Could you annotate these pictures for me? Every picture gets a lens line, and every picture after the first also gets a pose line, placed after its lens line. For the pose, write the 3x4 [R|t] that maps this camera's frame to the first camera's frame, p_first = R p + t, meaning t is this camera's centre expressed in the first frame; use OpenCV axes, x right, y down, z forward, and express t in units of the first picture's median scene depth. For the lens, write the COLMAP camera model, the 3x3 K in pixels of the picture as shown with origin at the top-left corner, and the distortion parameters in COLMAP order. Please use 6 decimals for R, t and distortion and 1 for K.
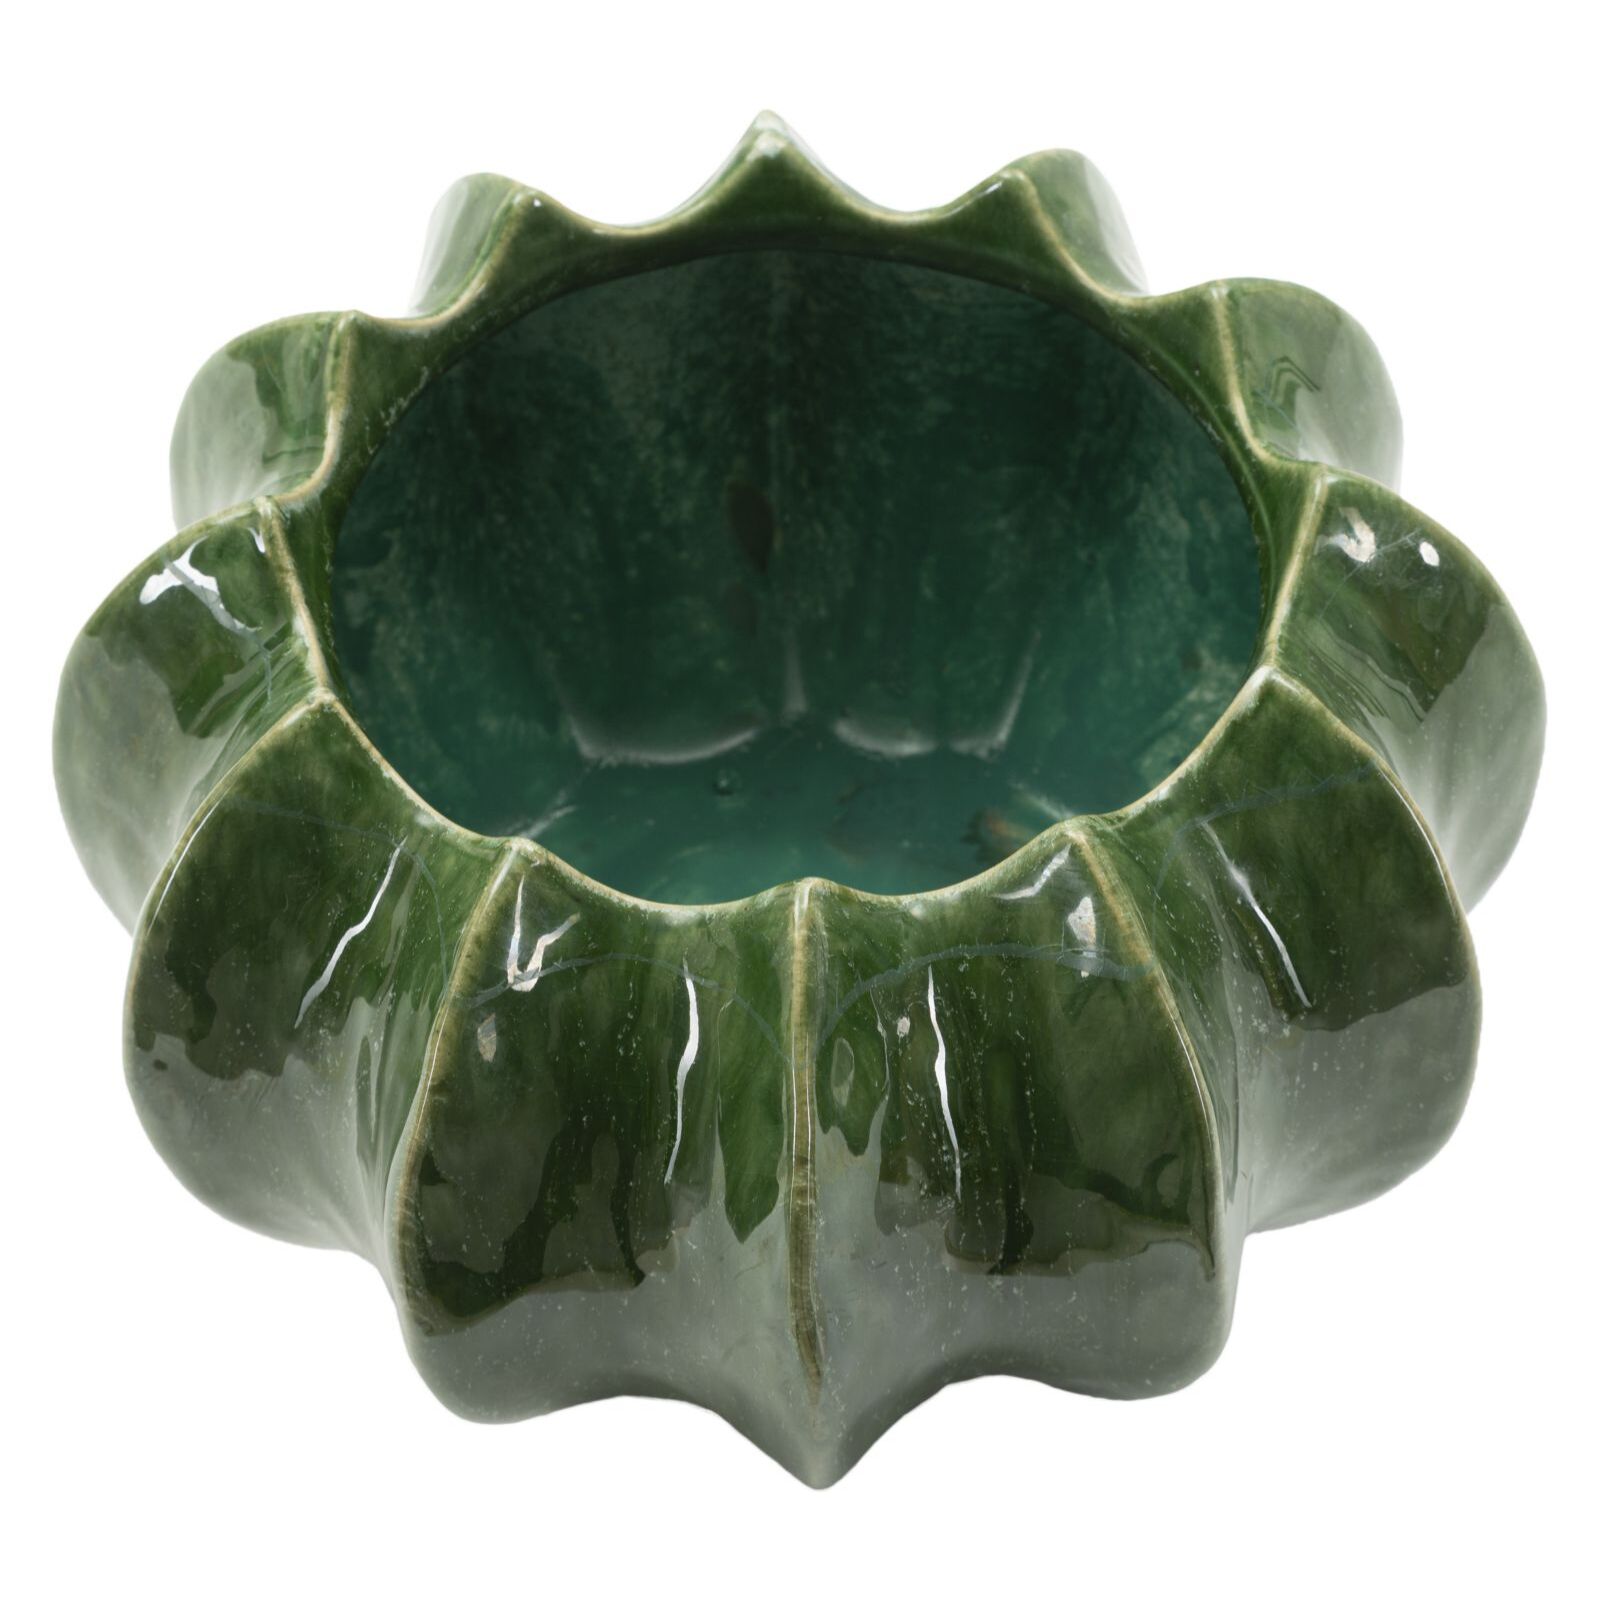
lens RADIAL K [[5119.2, 0, 794.2], [0, 5119.2, 799.5], [0, 0, 1]] dist [0.275446, 0.000000]
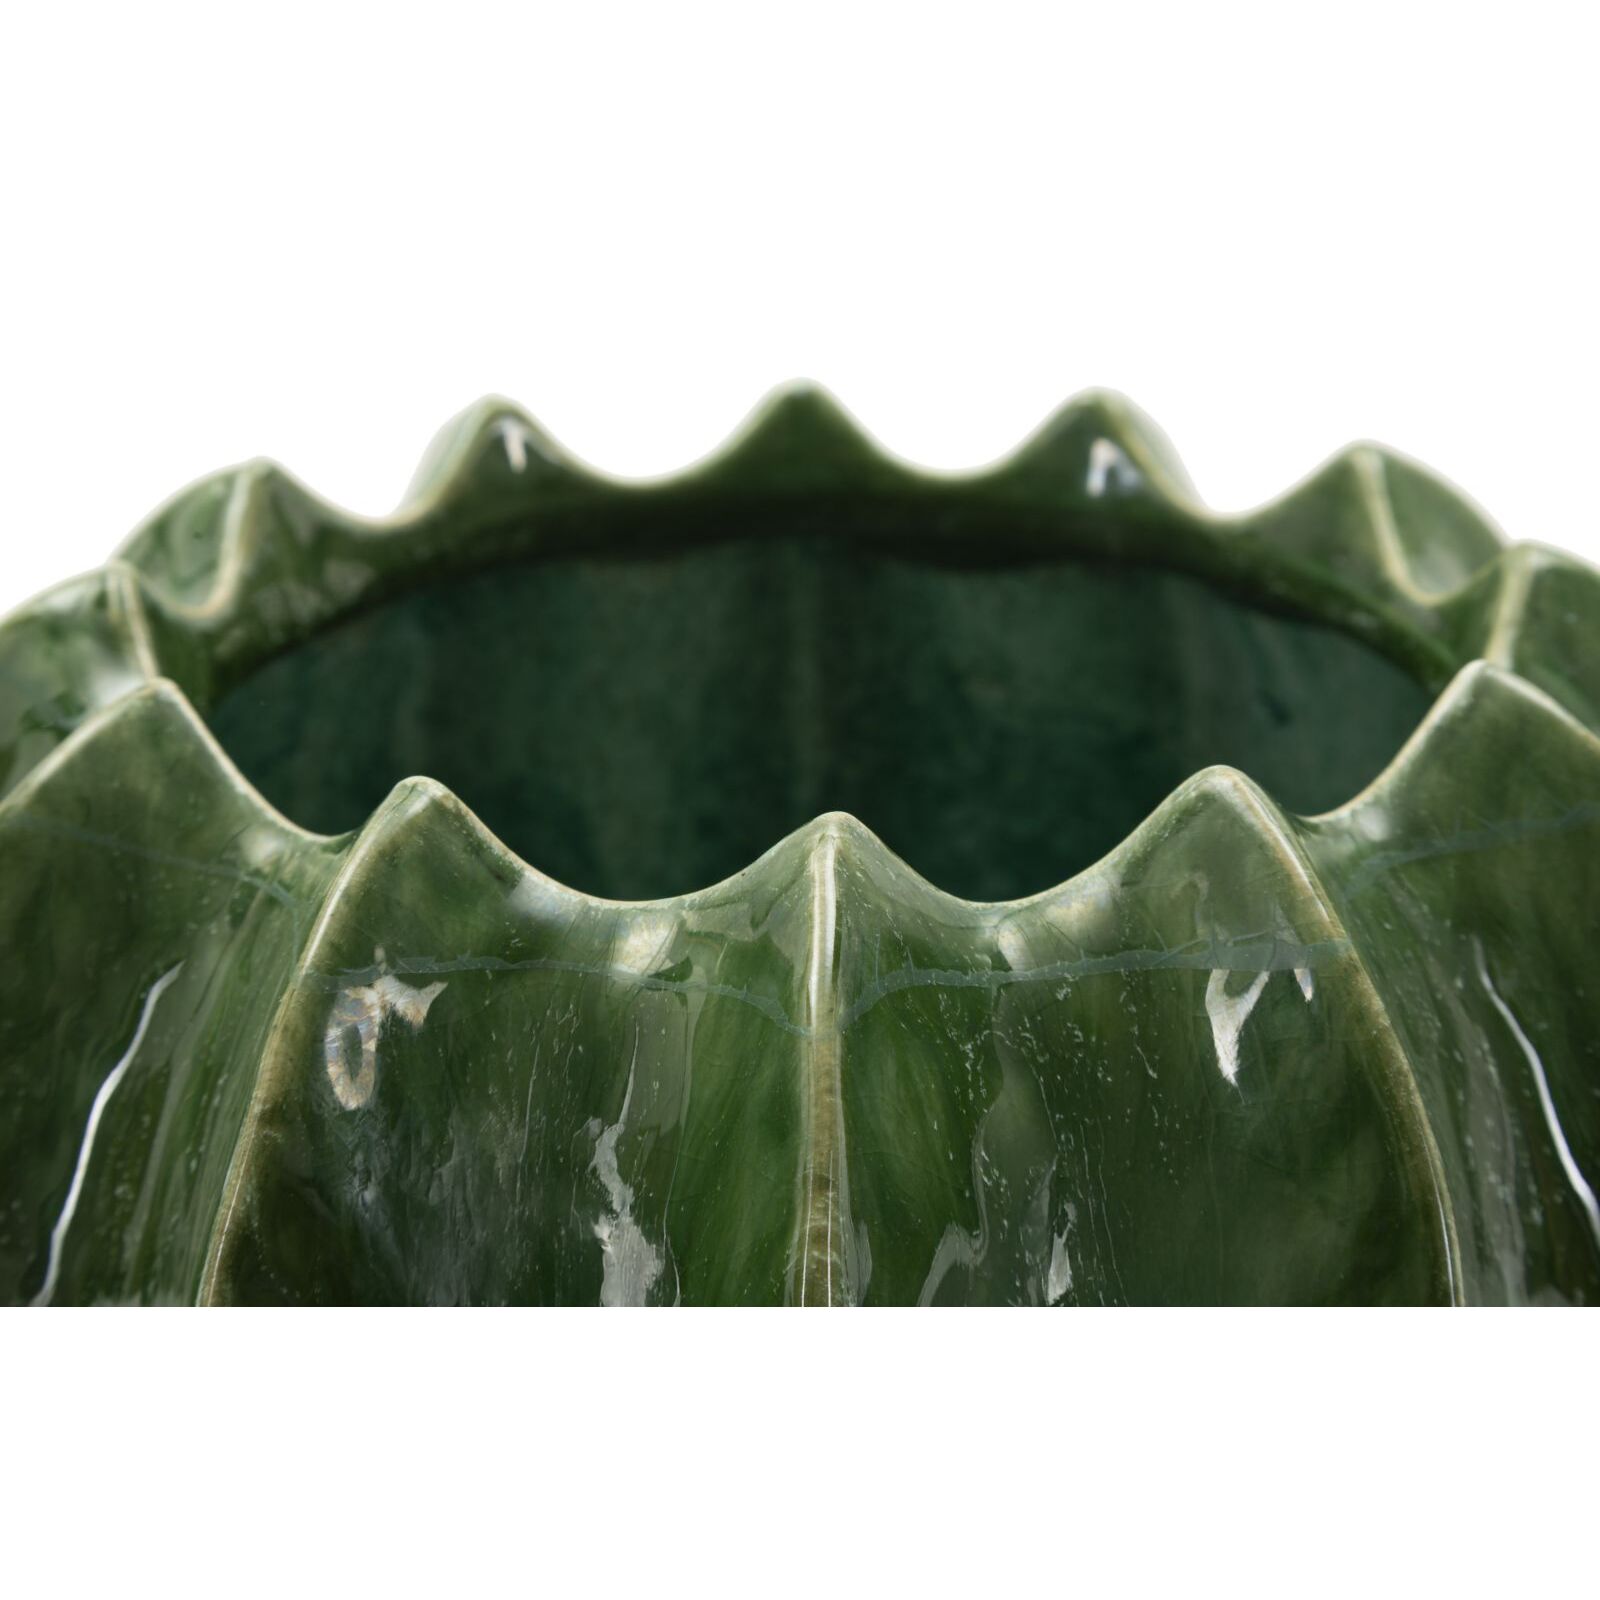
lens RADIAL K [[4007.1, 0, 791.9], [0, 4007.1, 804.2], [0, 0, 1]] dist [0.186658, 0.000000]
pose [[0.999846, 0.013159, -0.011621, 0.002968], [-0.017207, 0.865879, -0.499957, 0.273214], [0.003484, 0.500080, 0.865972, 0.521246]]
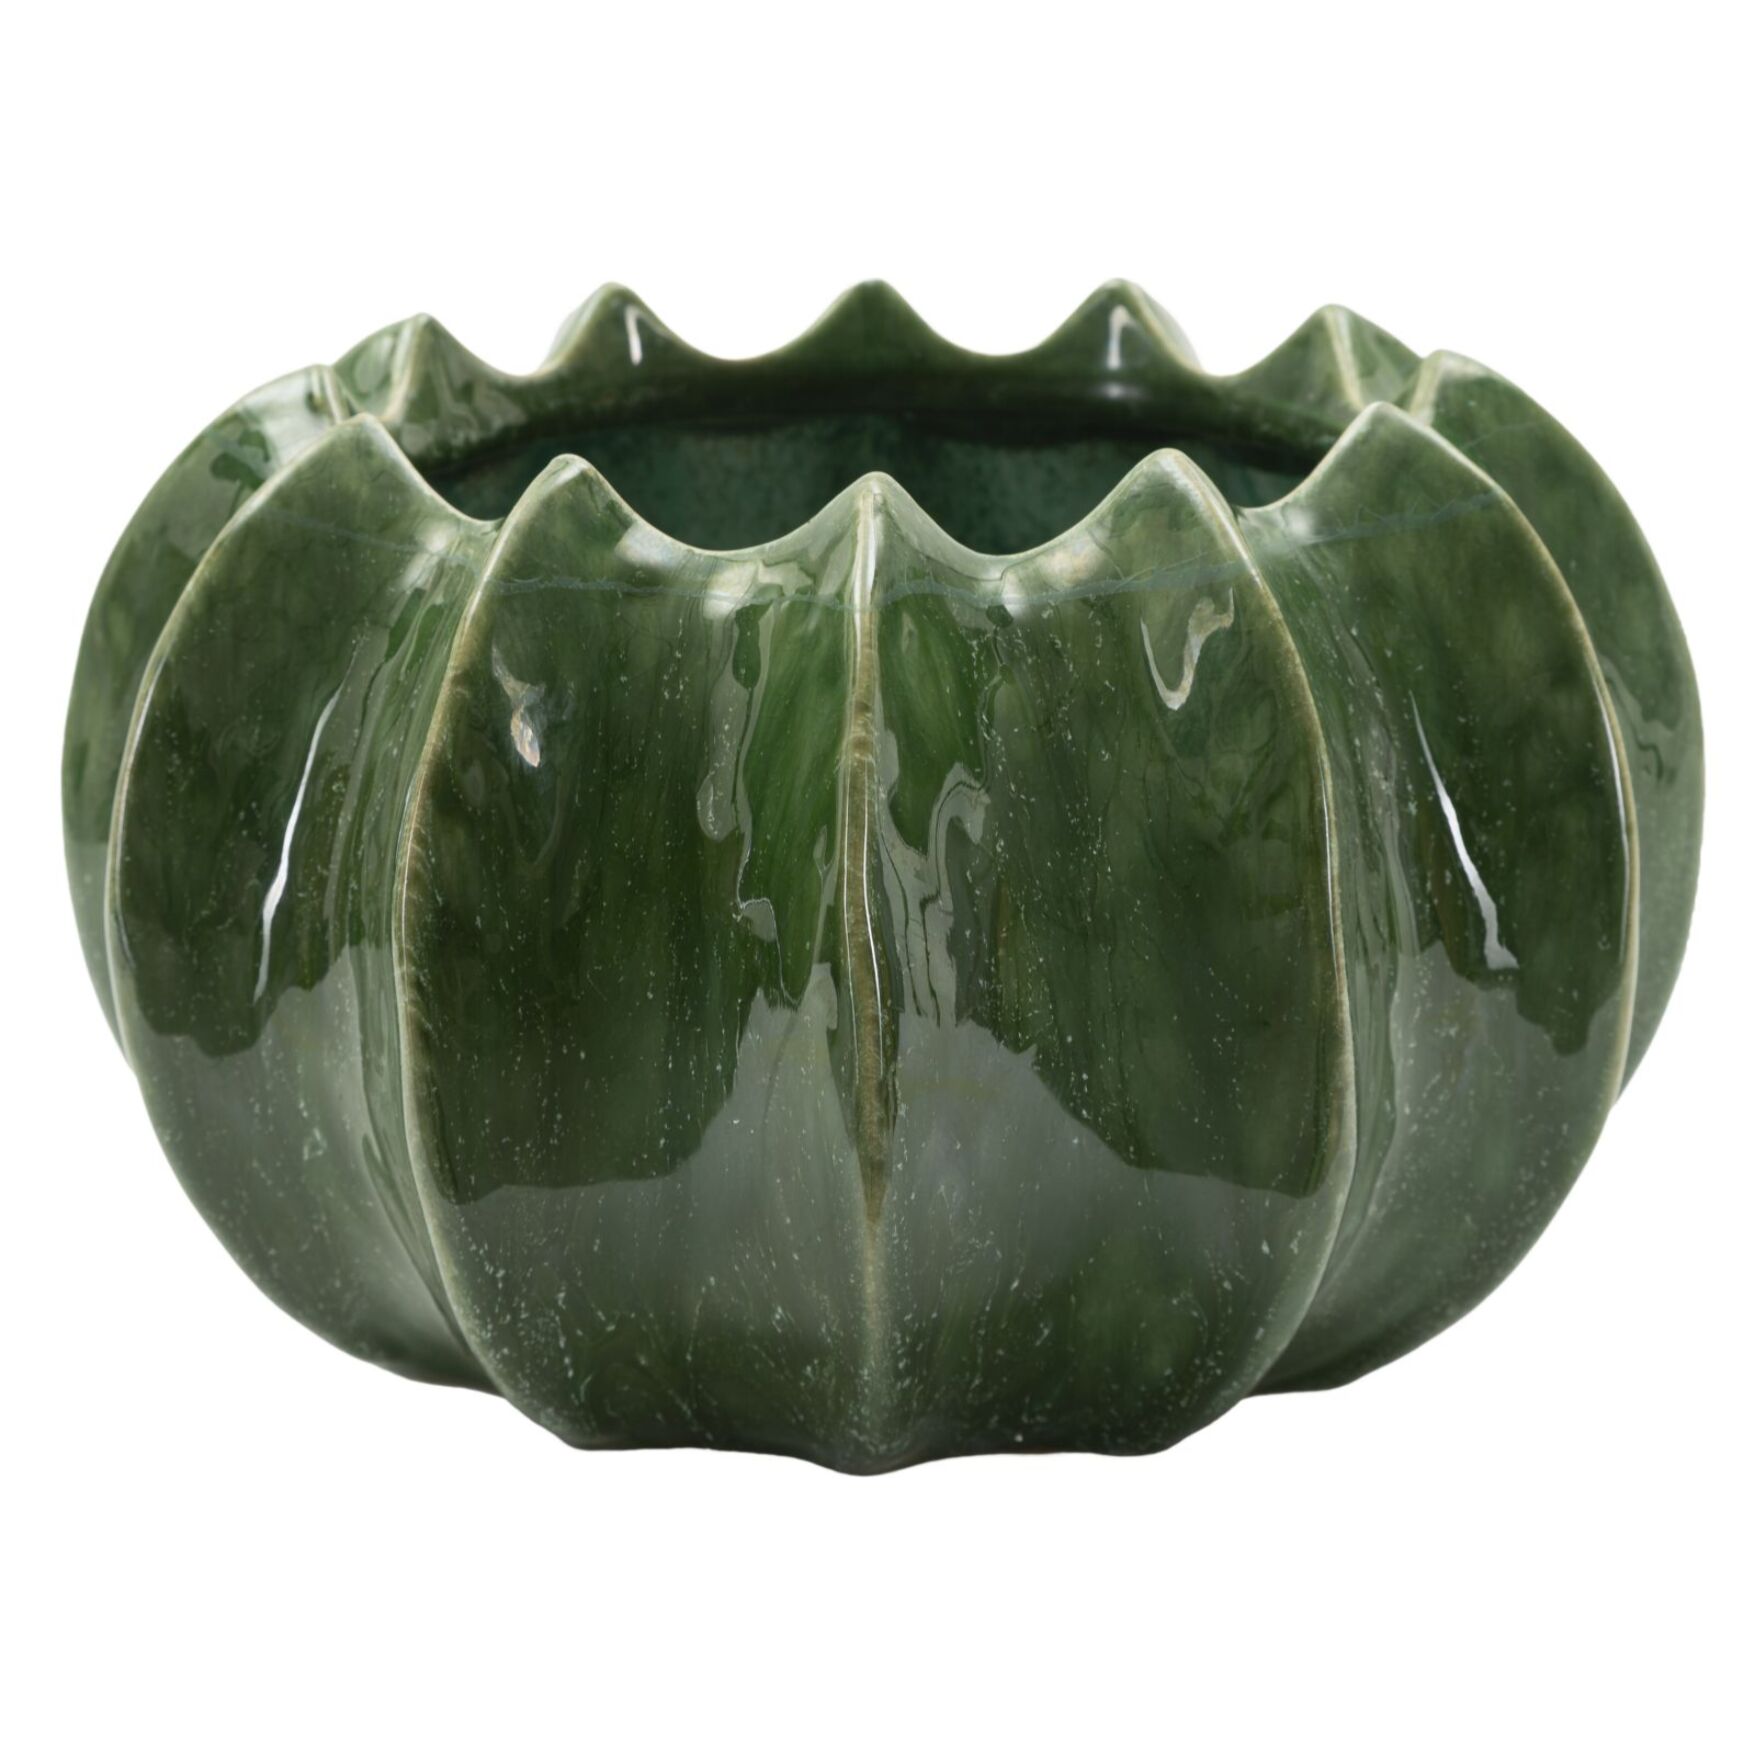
lens RADIAL K [[5943.3, 0, 861.2], [0, 5943.3, 950.6], [0, 0, 1]] dist [0.395476, 0.000000]
pose [[0.999432, 0.017059, -0.029079, 0.031365], [-0.030872, 0.809703, -0.586028, 0.691329], [0.013548, 0.586592, 0.809769, 0.177703]]
